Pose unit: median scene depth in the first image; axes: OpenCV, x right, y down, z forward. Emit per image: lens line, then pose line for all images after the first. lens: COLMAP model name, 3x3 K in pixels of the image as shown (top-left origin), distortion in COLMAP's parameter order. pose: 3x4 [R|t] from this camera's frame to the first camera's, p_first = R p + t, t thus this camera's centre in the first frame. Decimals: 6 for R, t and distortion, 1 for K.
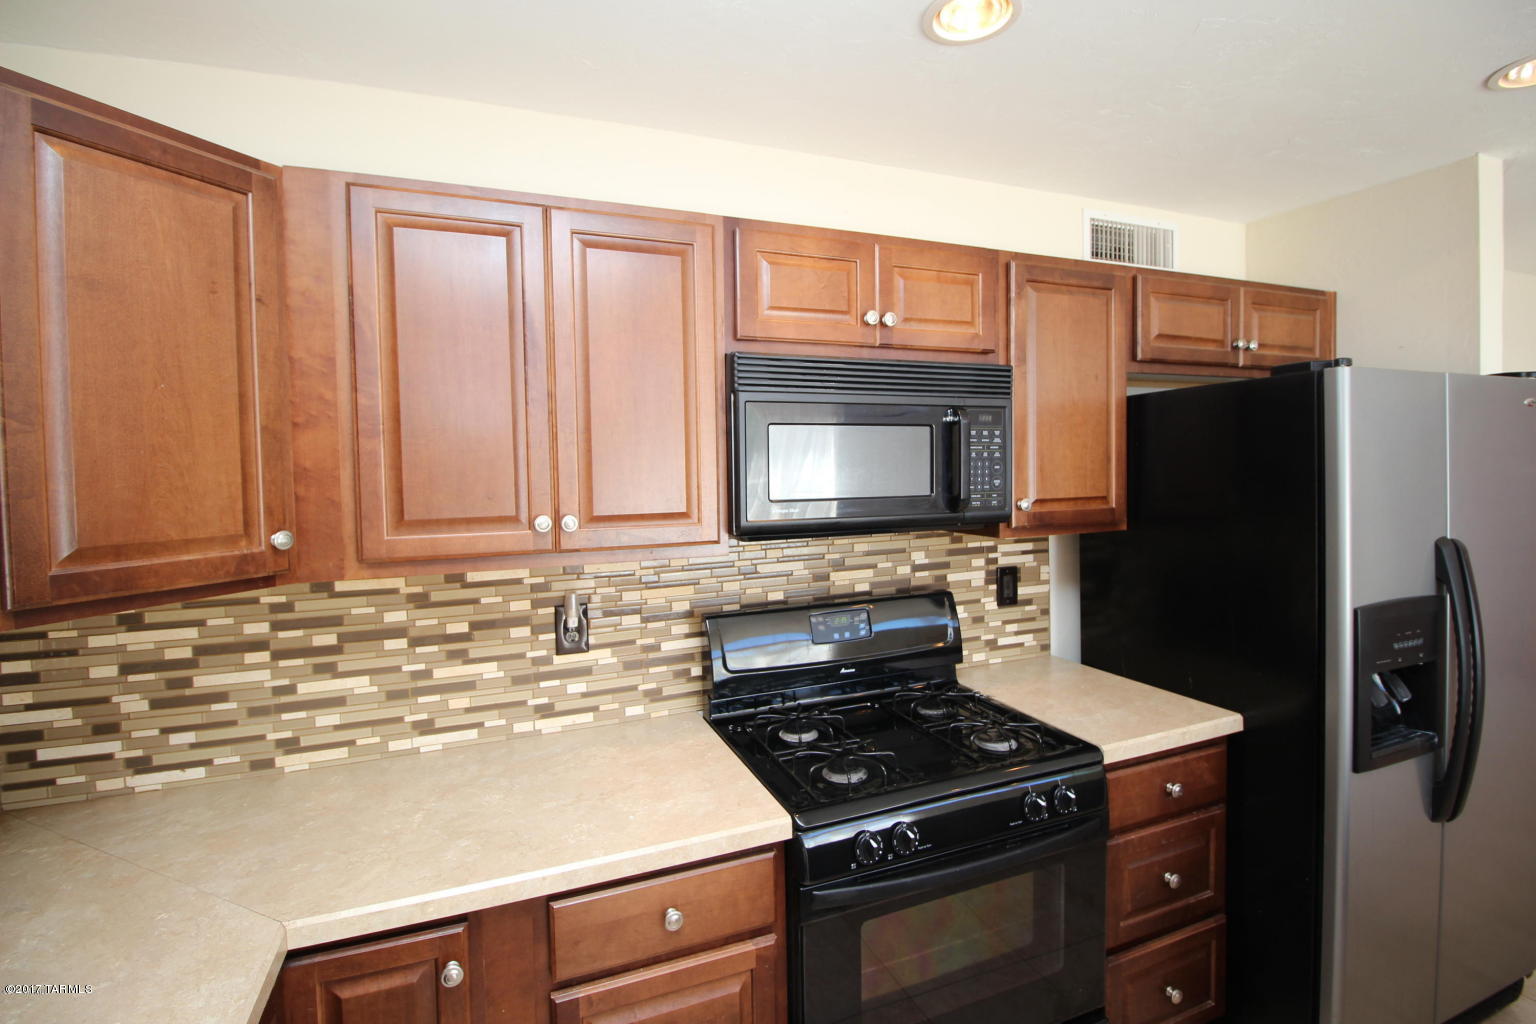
lens RADIAL K [[708.6, 0, 767.1], [0, 708.6, 491.2], [0, 0, 1]] dist [-0.011869, -0.004239]
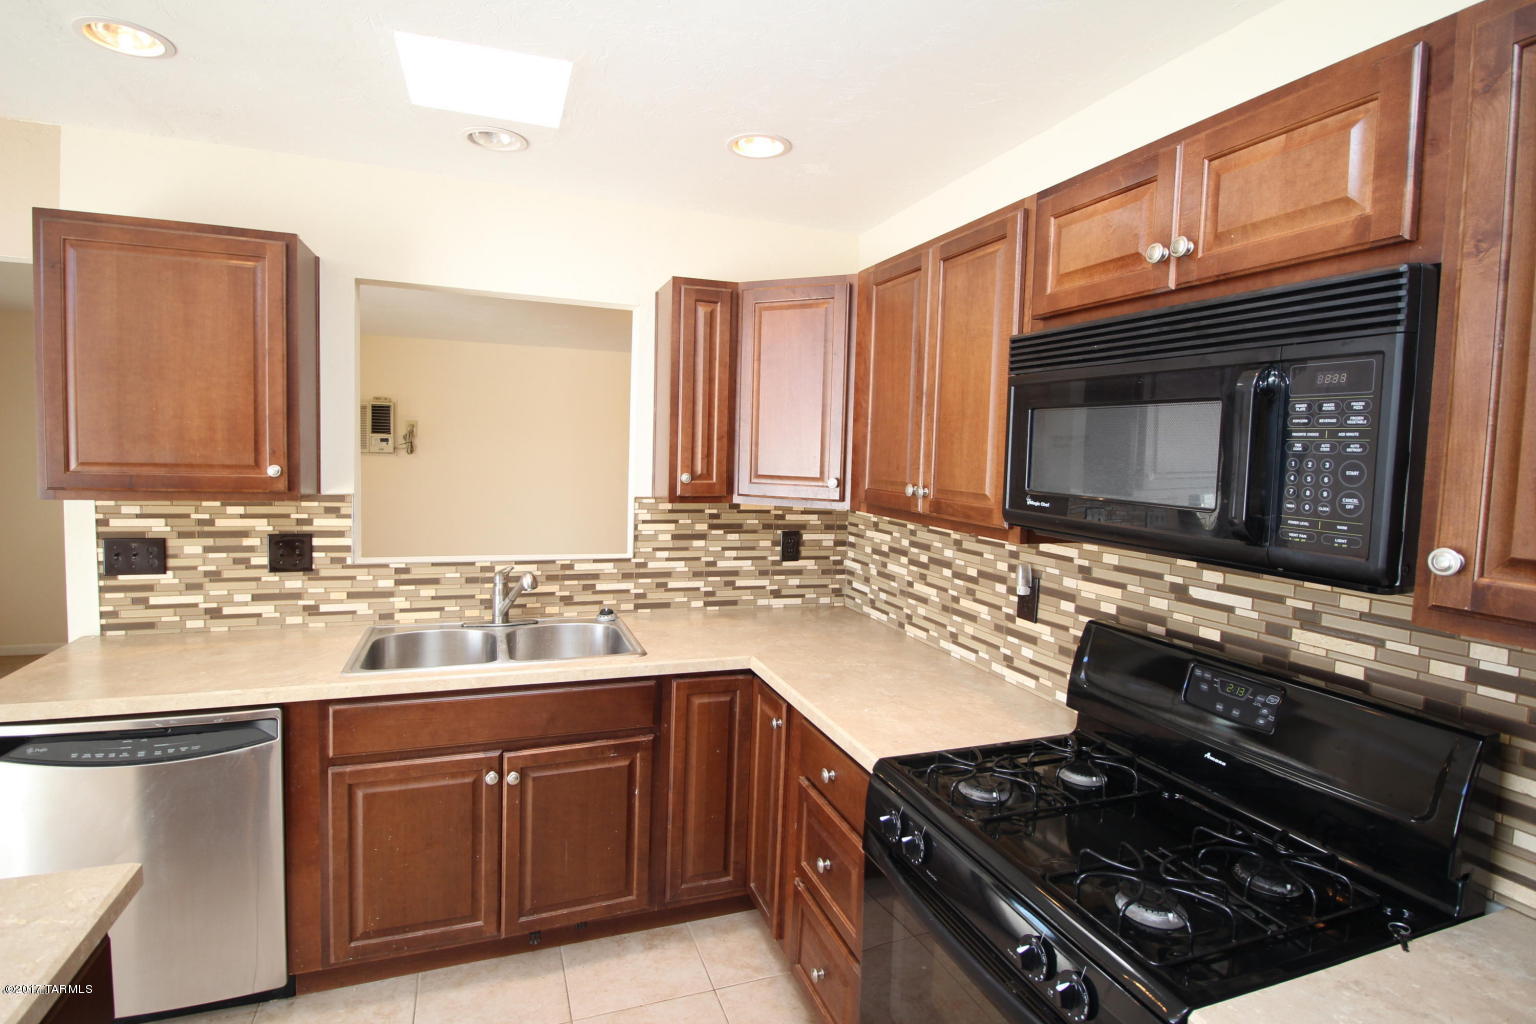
lens RADIAL K [[753.2, 0, 760.6], [0, 753.2, 497.9], [0, 0, 1]] dist [-0.011156, -0.006794]
pose [[-0.027147, 0.087000, -0.995838, 0.928745], [-0.064360, 0.993987, 0.088592, -0.038797], [0.997557, 0.066497, -0.021385, 0.626890]]
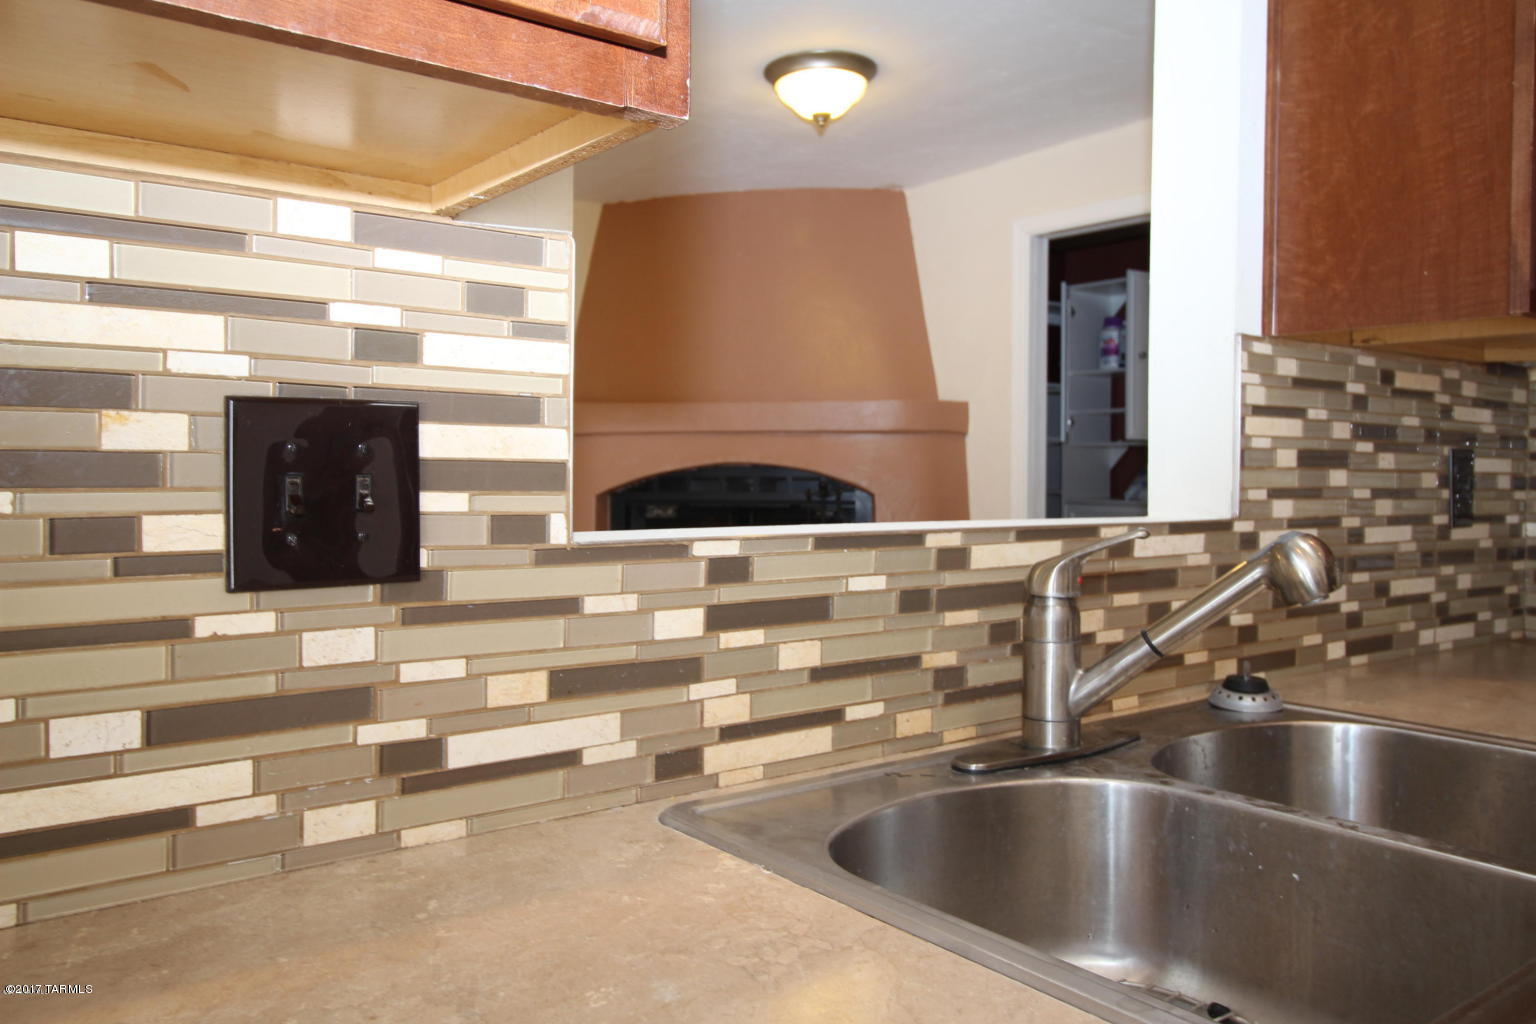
lens RADIAL K [[1203.7, 0, 769.9], [0, 1203.7, 501.2], [0, 0, 1]] dist [0.006187, 0.000837]
pose [[0.288354, 0.040821, -0.956653, 0.032579], [-0.039901, 0.998735, 0.030589, 0.233642], [0.956692, 0.029351, 0.289618, -0.268287]]
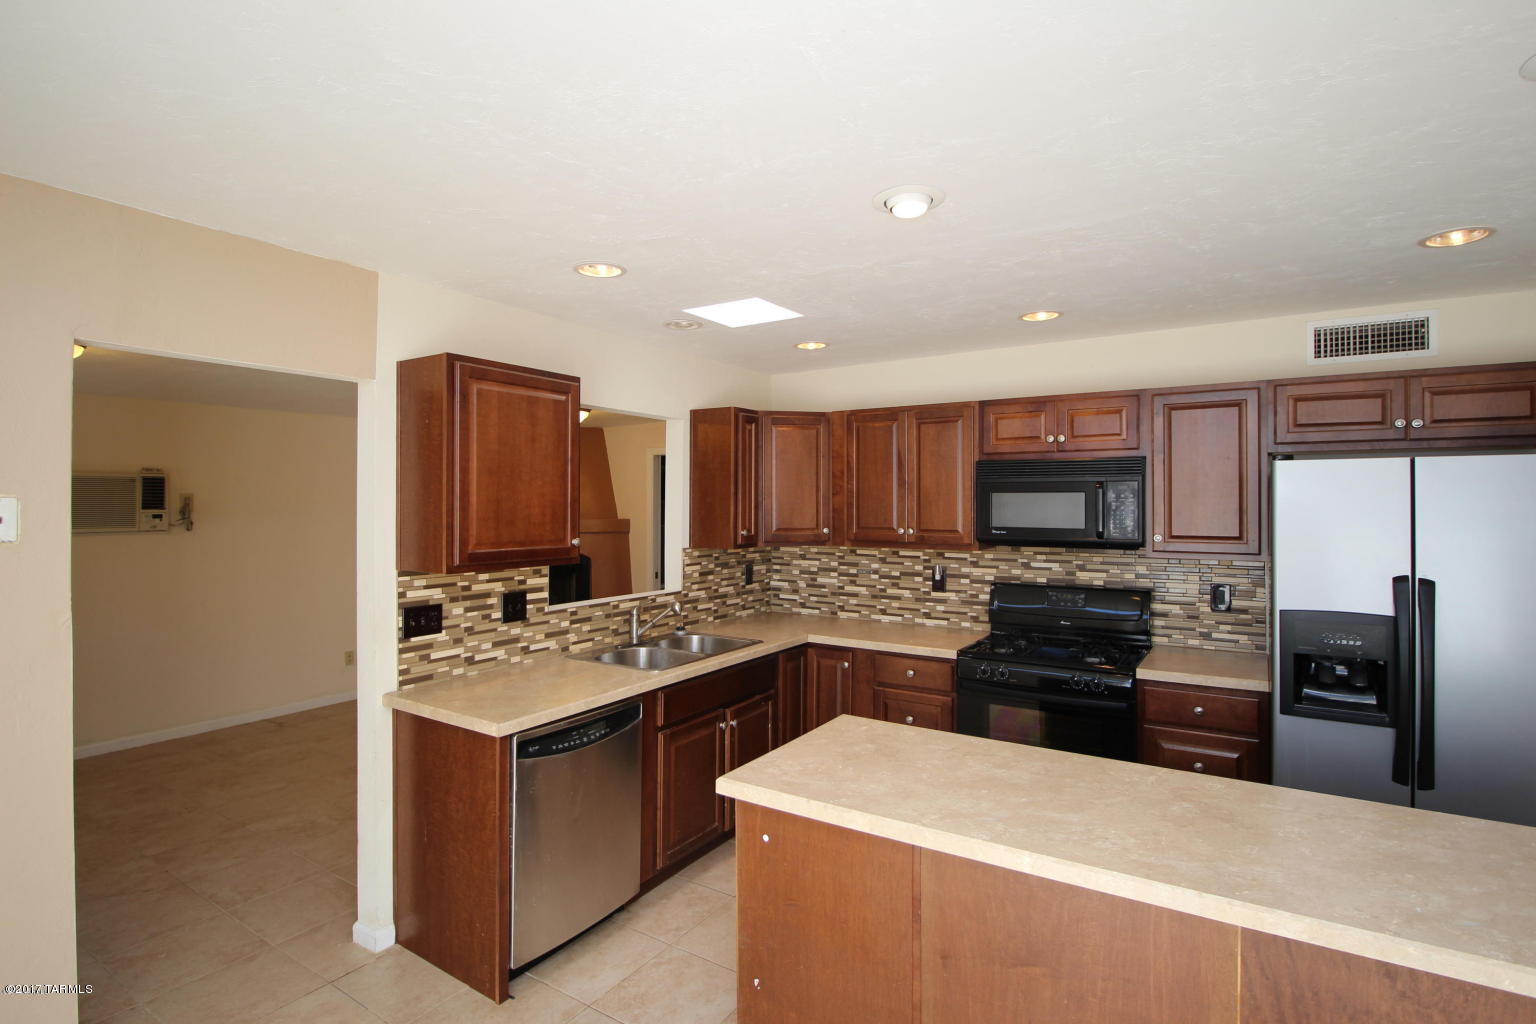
lens RADIAL K [[753.2, 0, 758.8], [0, 753.2, 501.3], [0, 0, 1]] dist [-0.011156, -0.006794]
pose [[0.571781, 0.017692, -0.820215, 1.410922], [-0.038079, 0.999262, -0.004991, -0.025219], [0.819522, 0.034087, 0.572033, -0.879179]]
